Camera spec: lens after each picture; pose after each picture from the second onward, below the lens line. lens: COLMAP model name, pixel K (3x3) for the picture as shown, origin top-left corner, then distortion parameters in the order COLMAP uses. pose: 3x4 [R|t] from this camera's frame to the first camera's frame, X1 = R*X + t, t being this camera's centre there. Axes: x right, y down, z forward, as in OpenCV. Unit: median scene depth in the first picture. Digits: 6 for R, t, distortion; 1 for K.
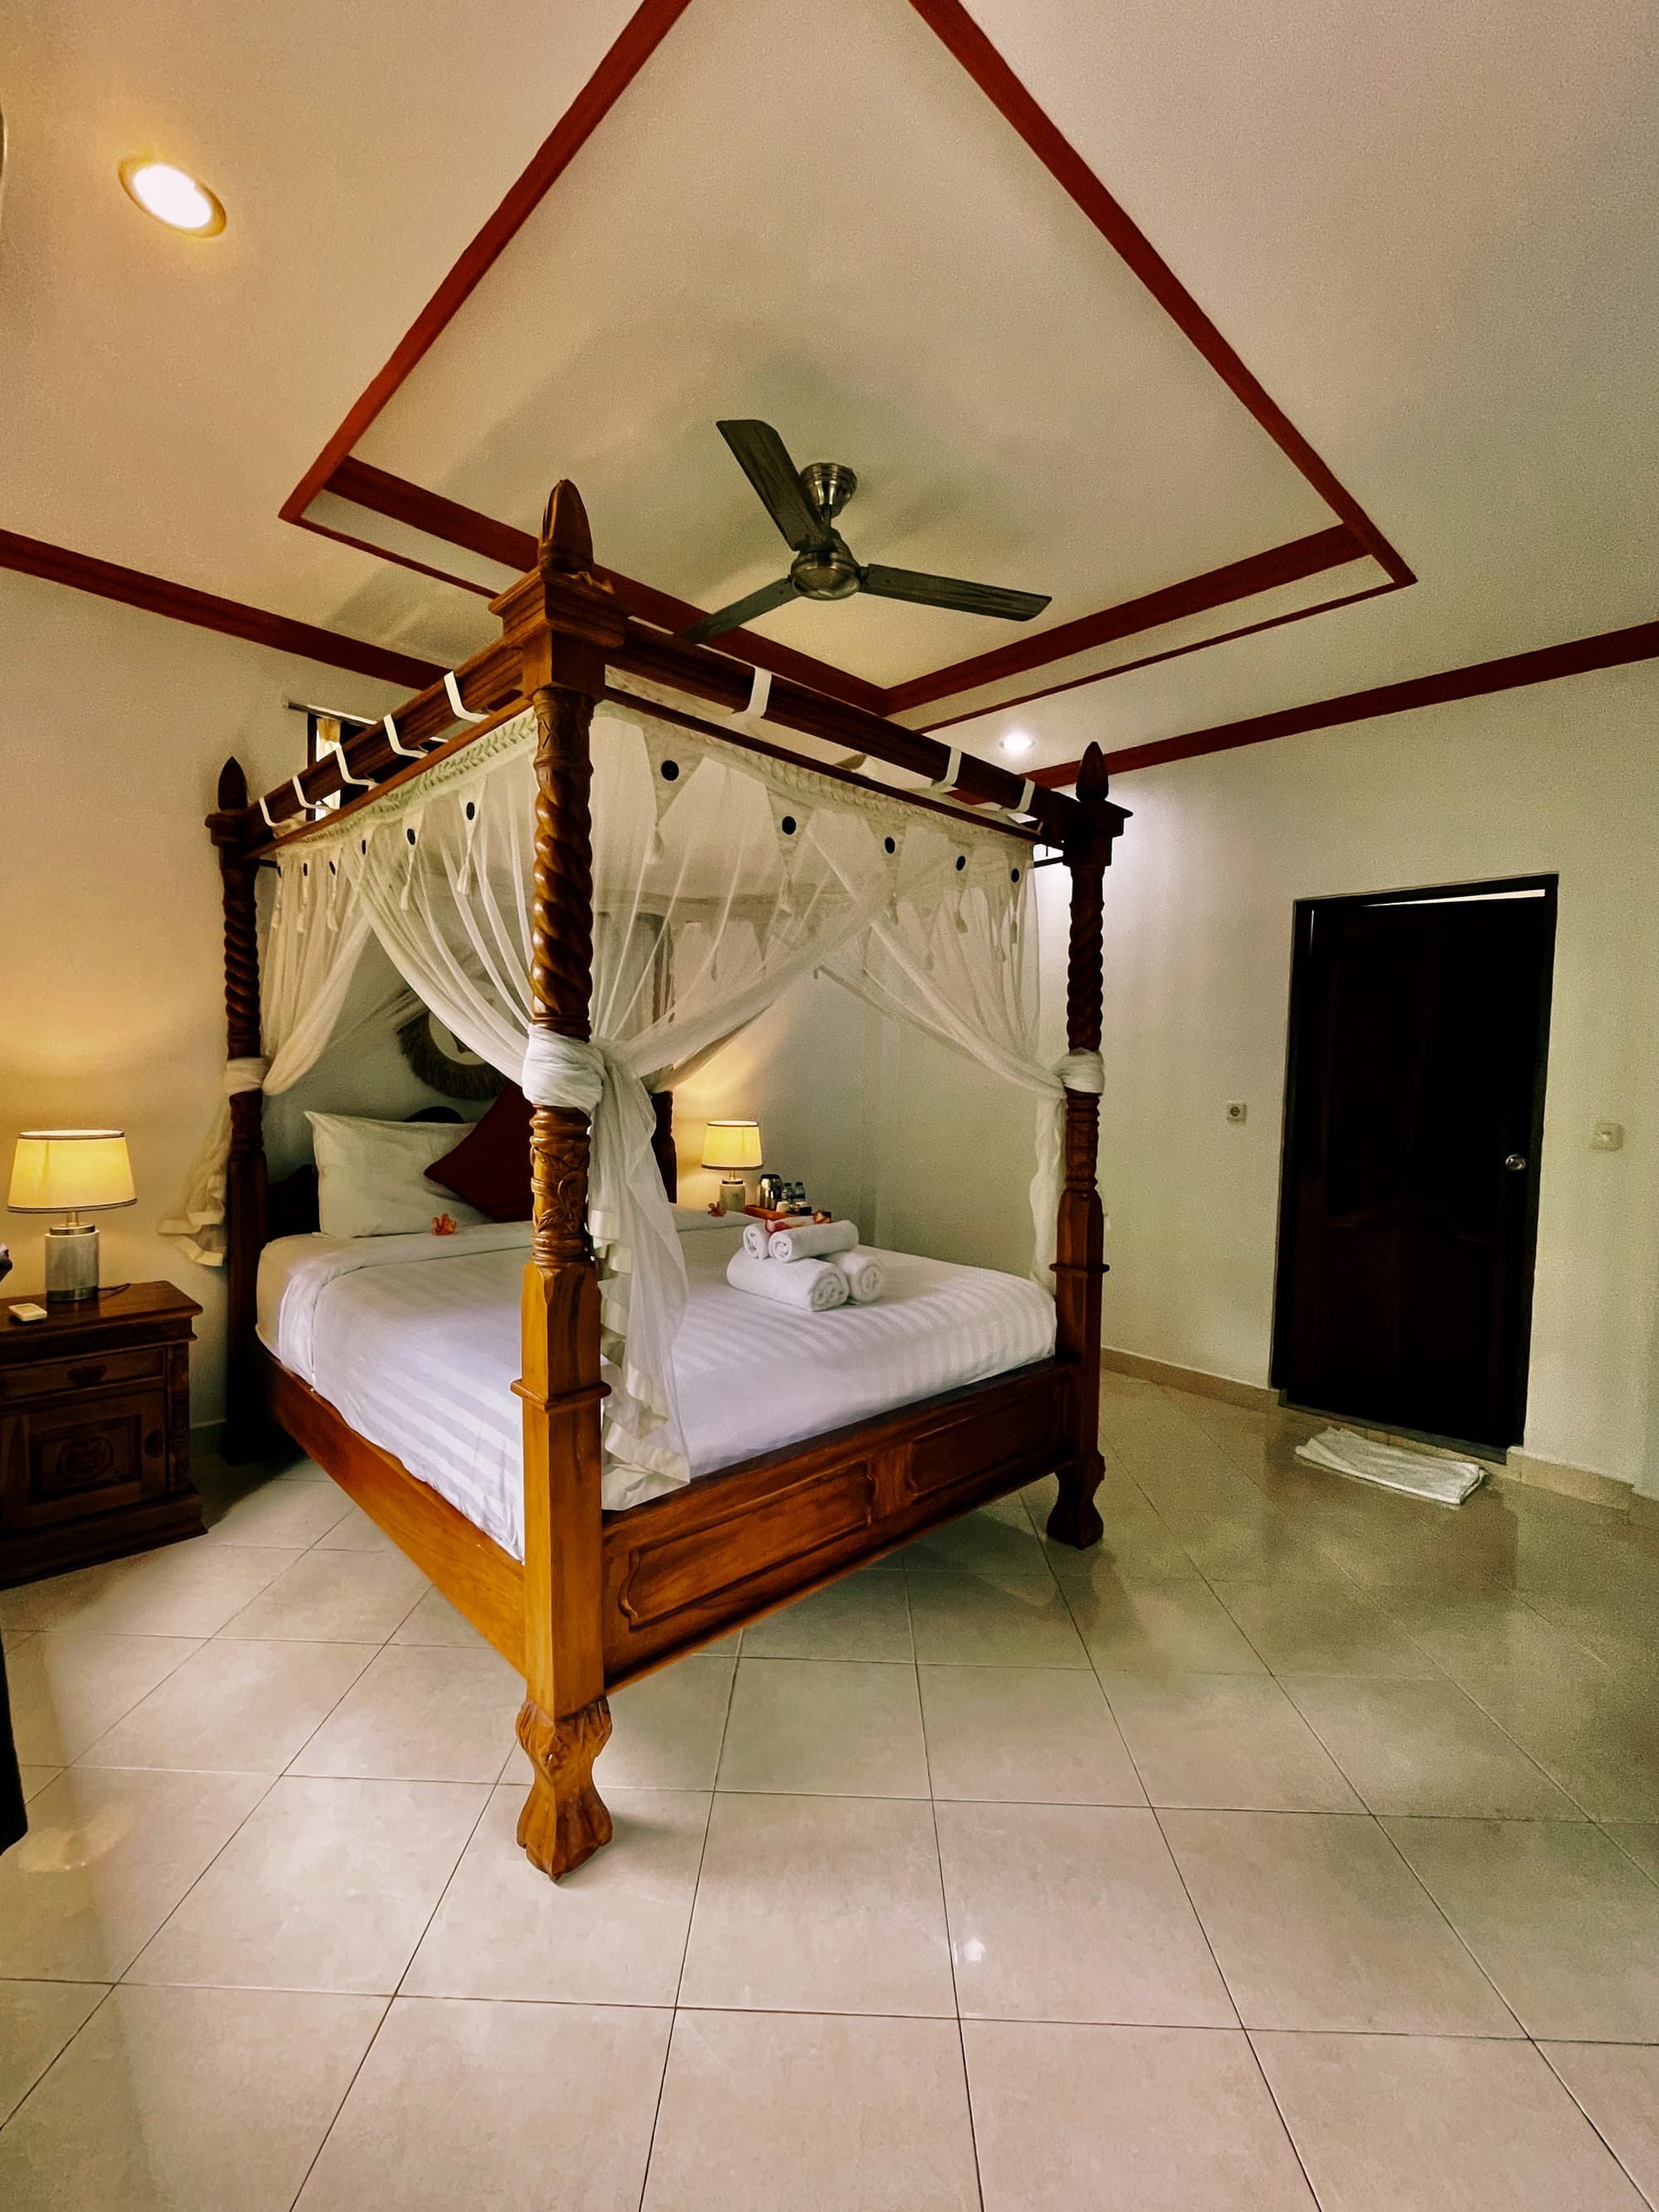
lens RADIAL K [[946.6, 0, 829.5], [0, 946.6, 1106.0], [0, 0, 1]] dist [0.001059, 0.000284]
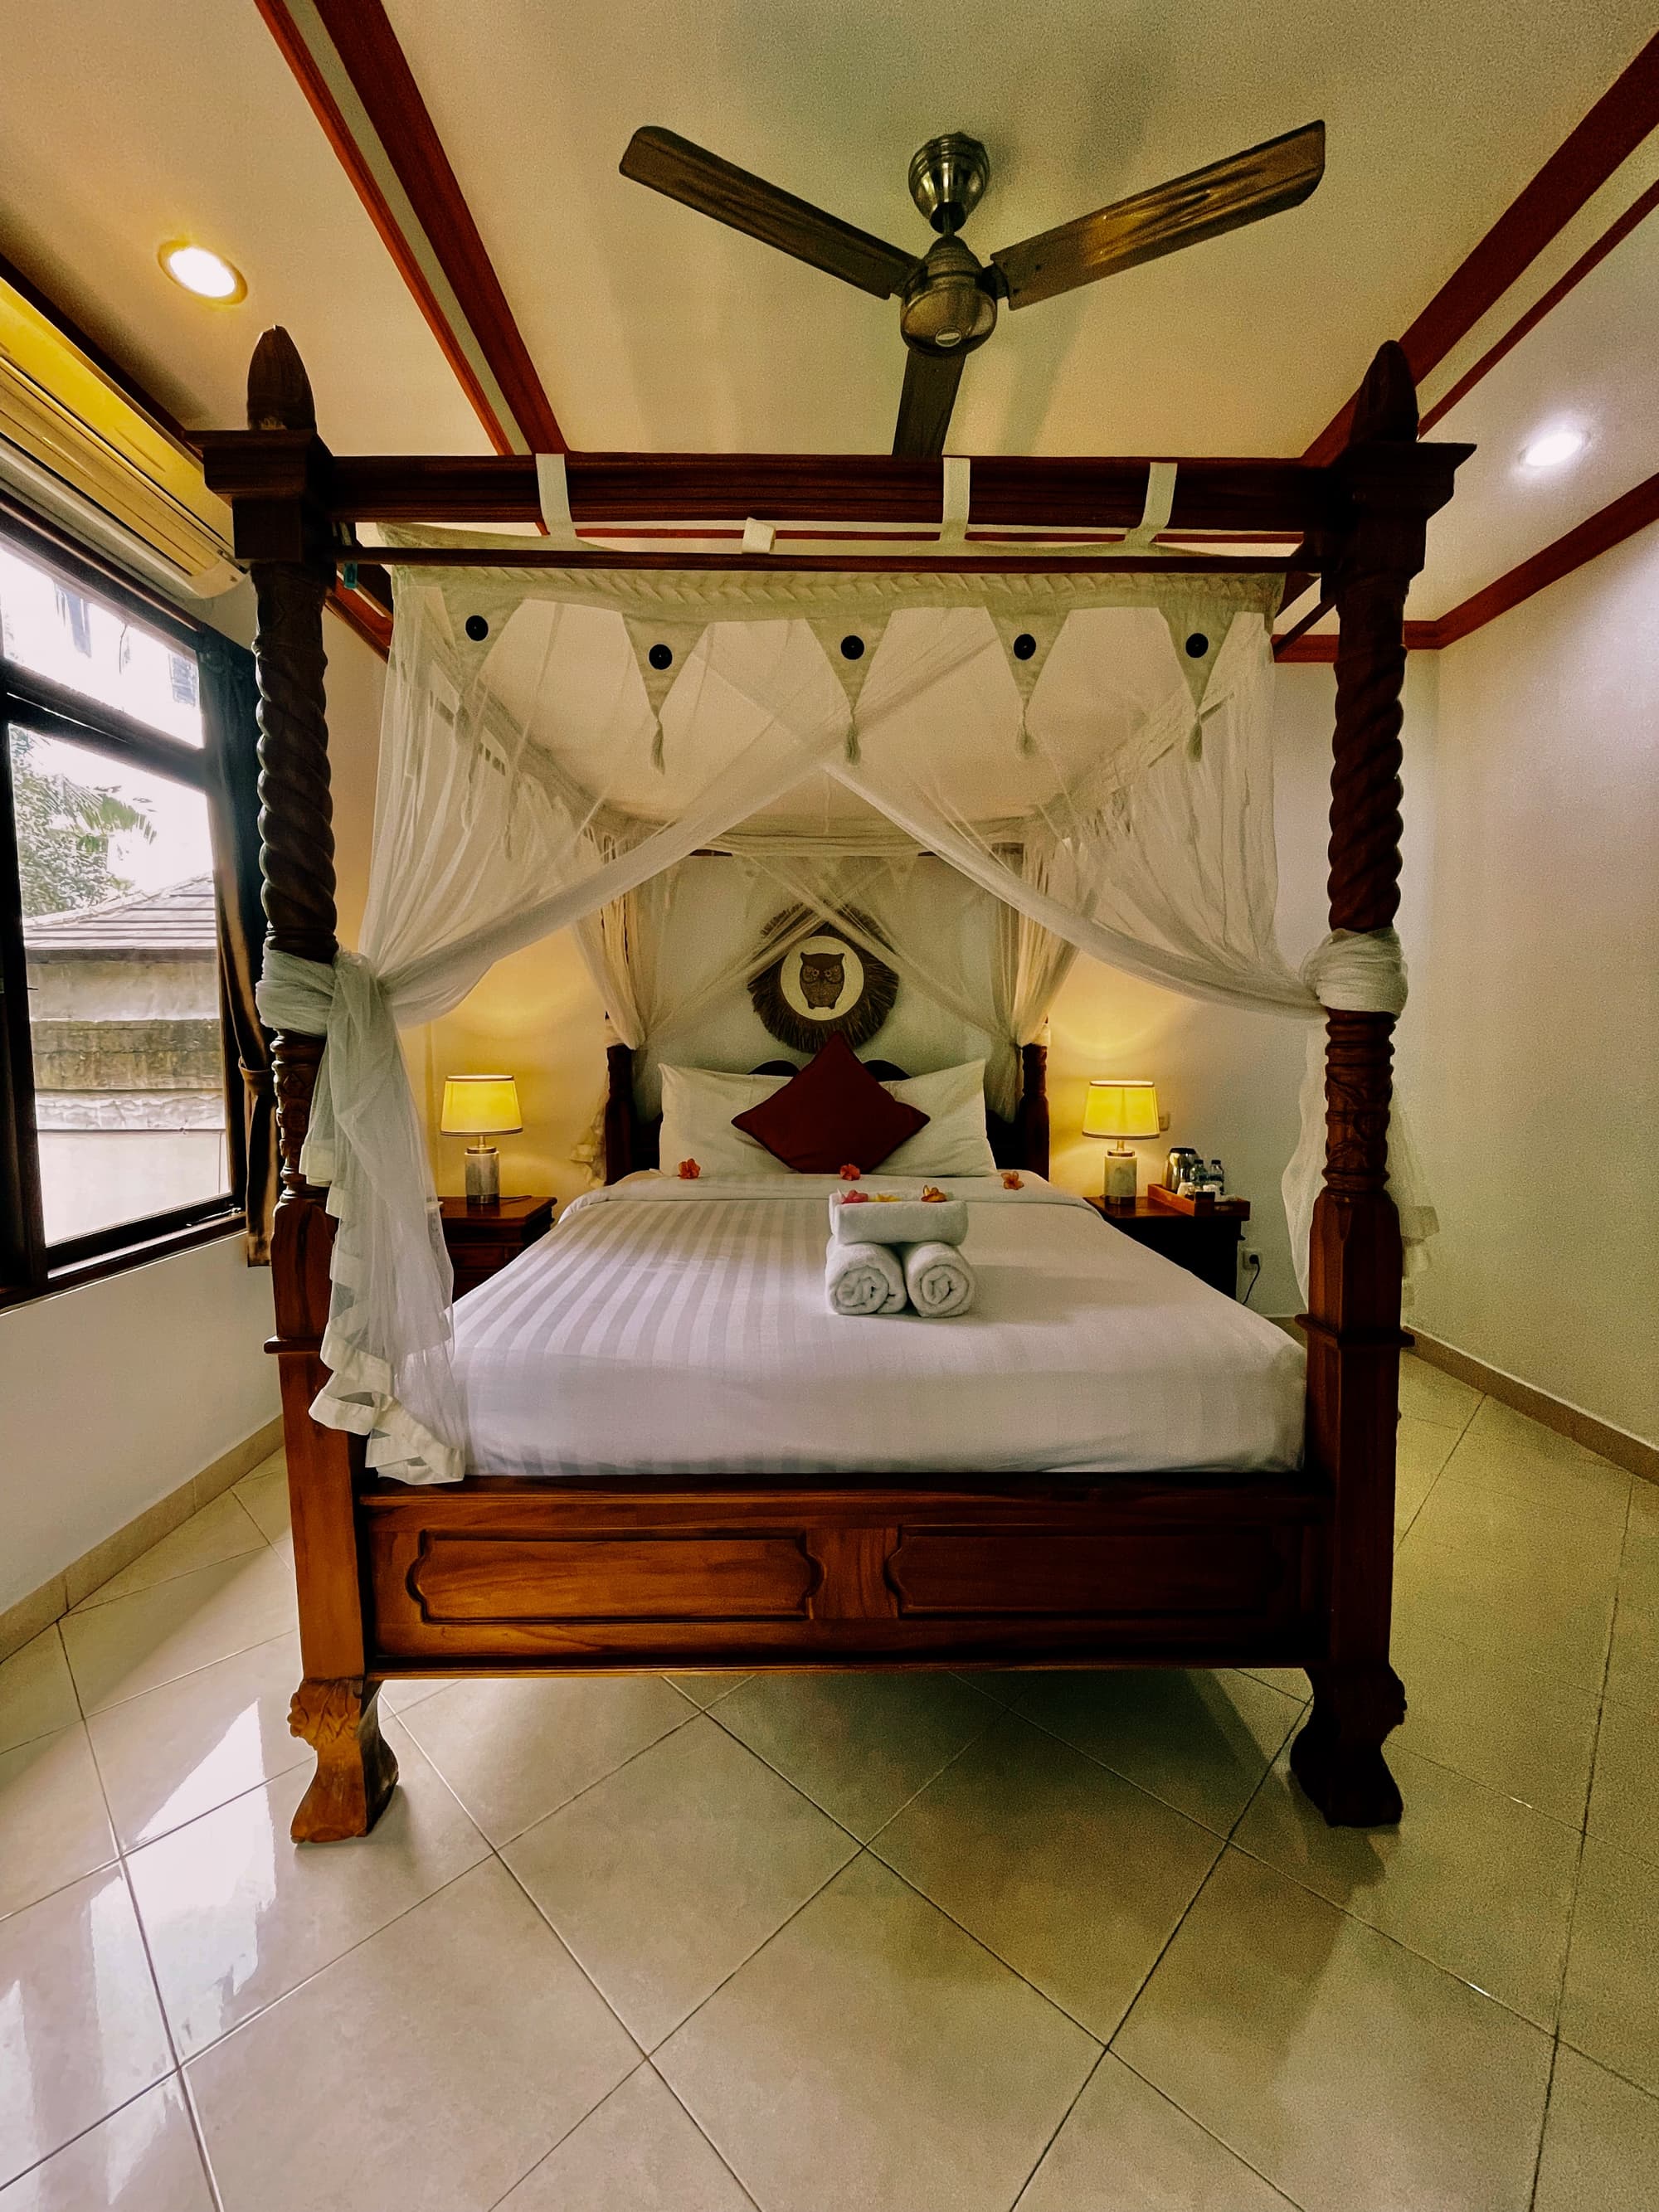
lens RADIAL K [[900.3, 0, 829.5], [0, 900.3, 1106.0], [0, 0, 1]] dist [-0.001415, -0.000223]
pose [[0.729127, 0.026352, -0.683871, 0.401133], [-0.006405, 0.999477, 0.031684, 0.025582], [0.684349, -0.018721, 0.728915, 0.412069]]
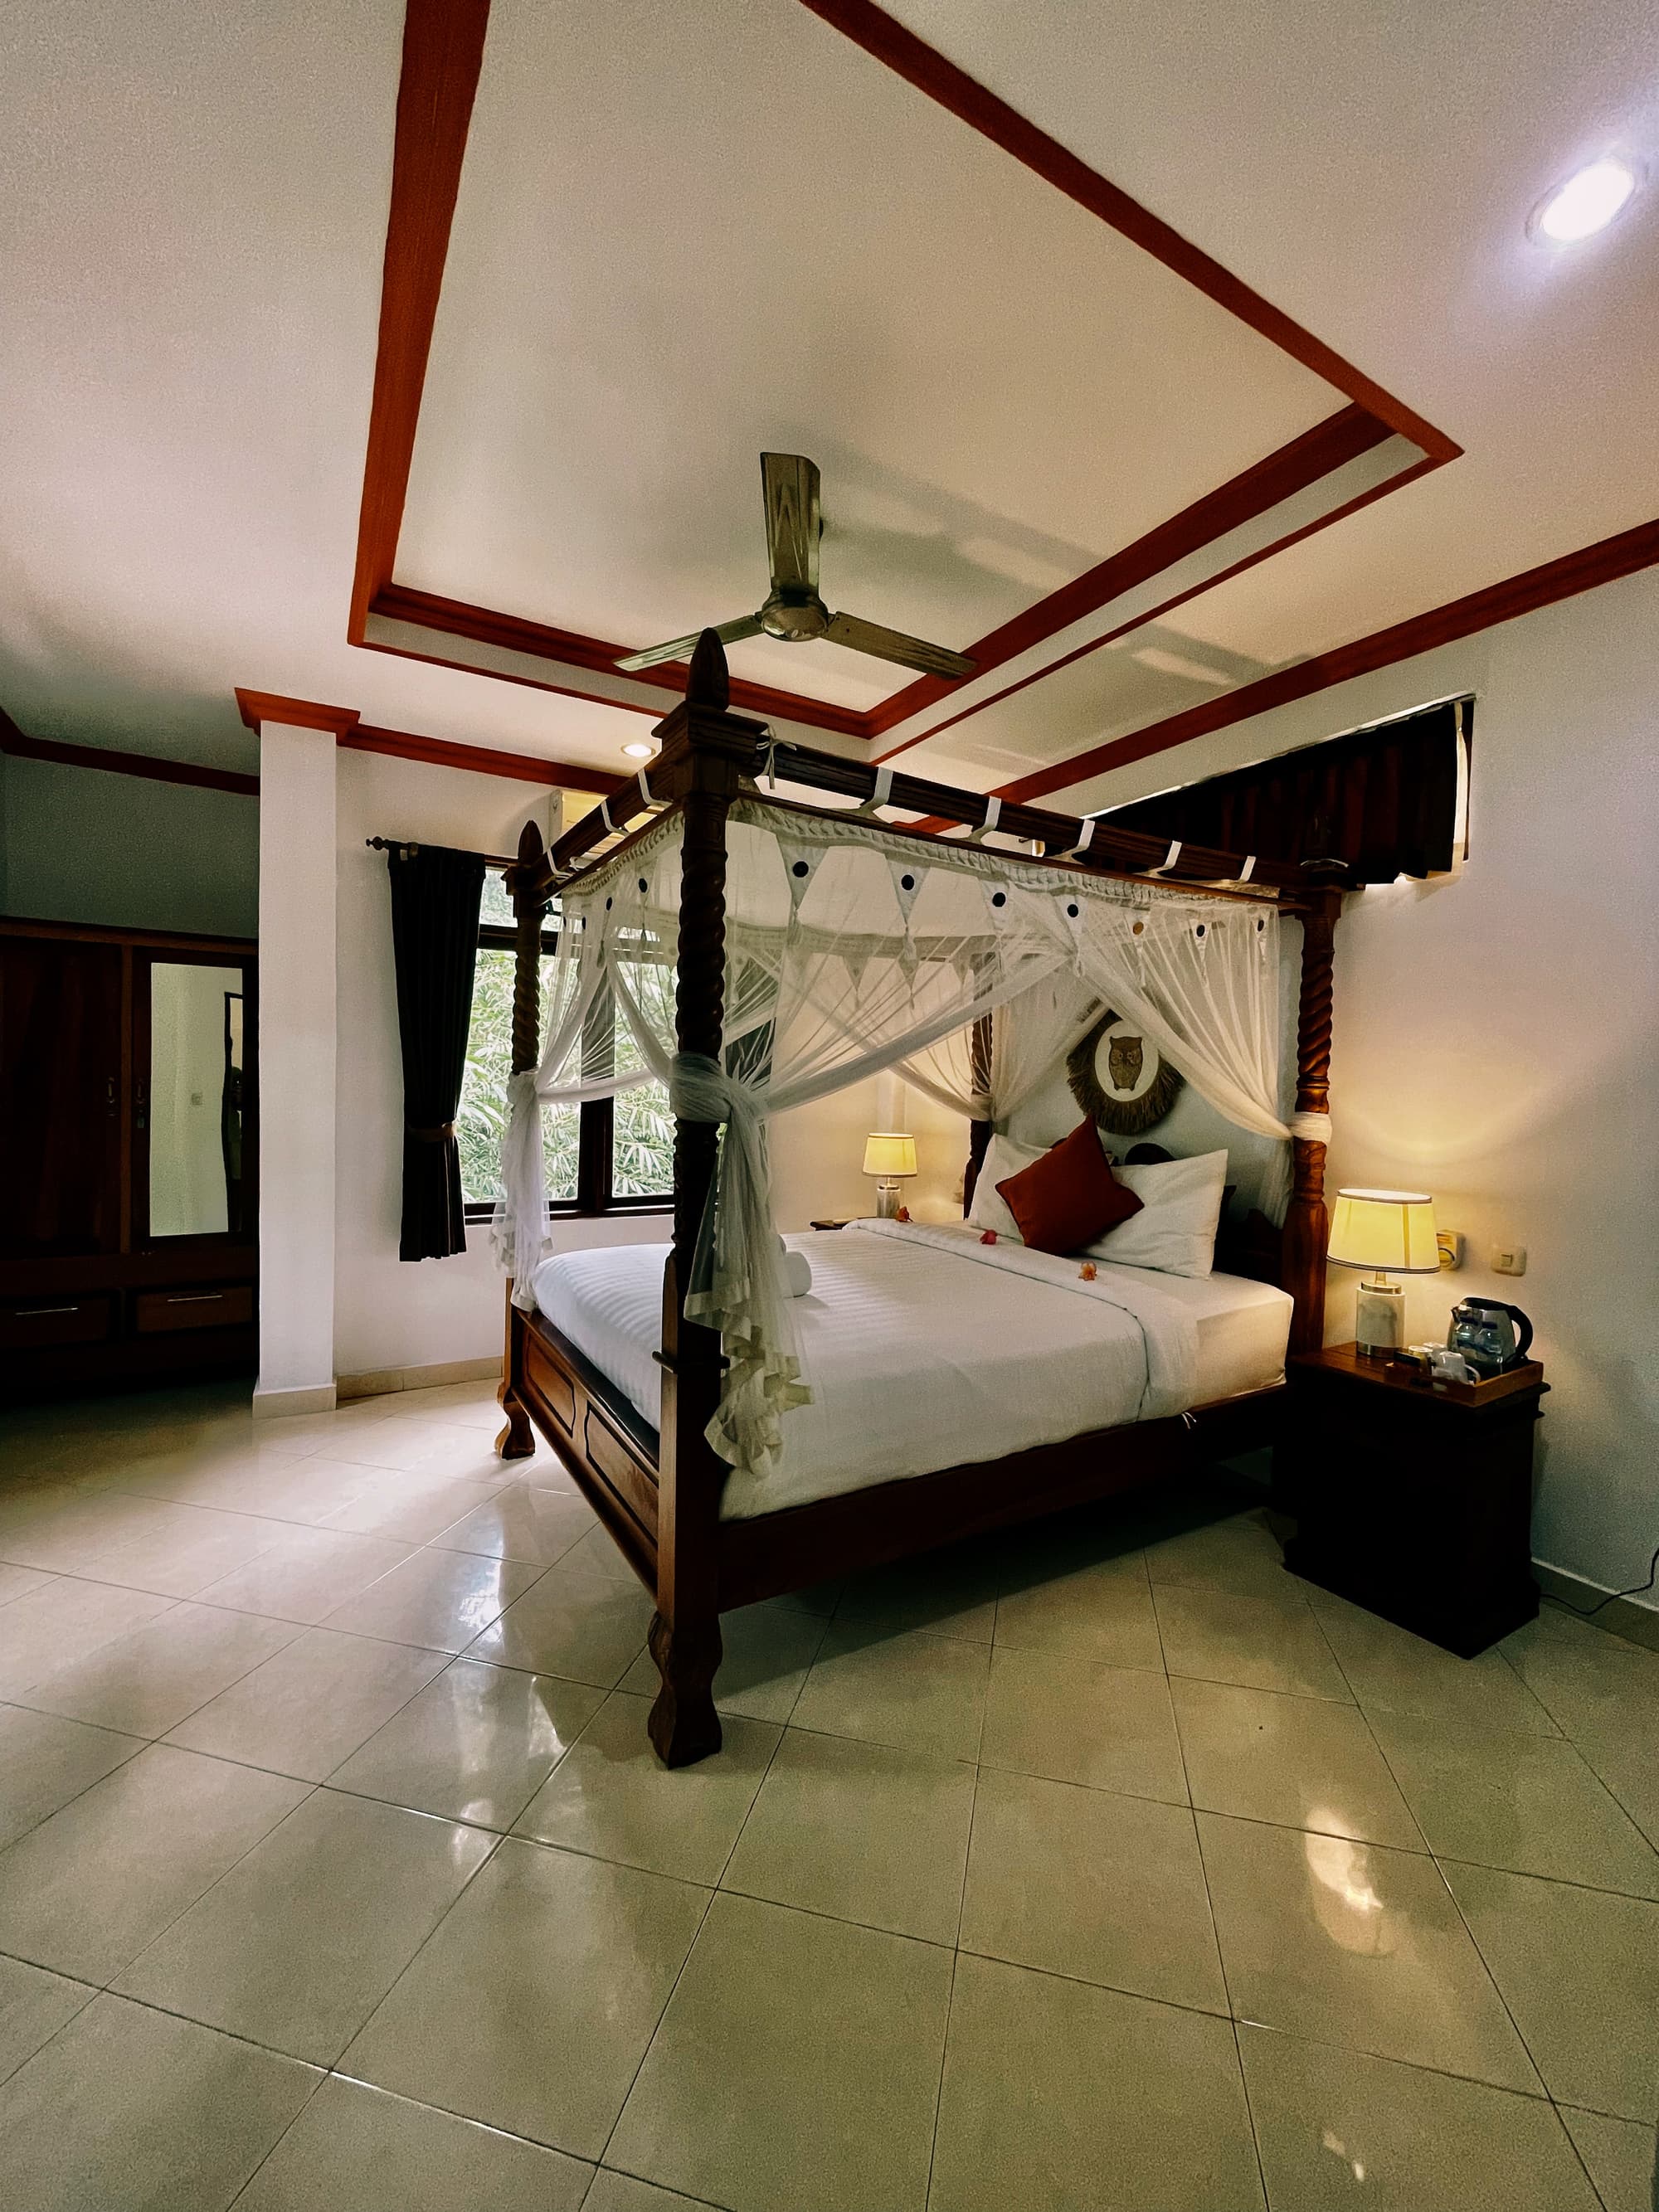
lens RADIAL K [[900.3, 0, 829.5], [0, 900.3, 1106.0], [0, 0, 1]] dist [-0.001415, -0.000223]
pose [[-0.237833, -0.007323, -0.971278, 0.910310], [-0.068338, 0.997620, 0.009213, -0.033973], [0.968899, 0.068567, -0.237767, 1.268957]]
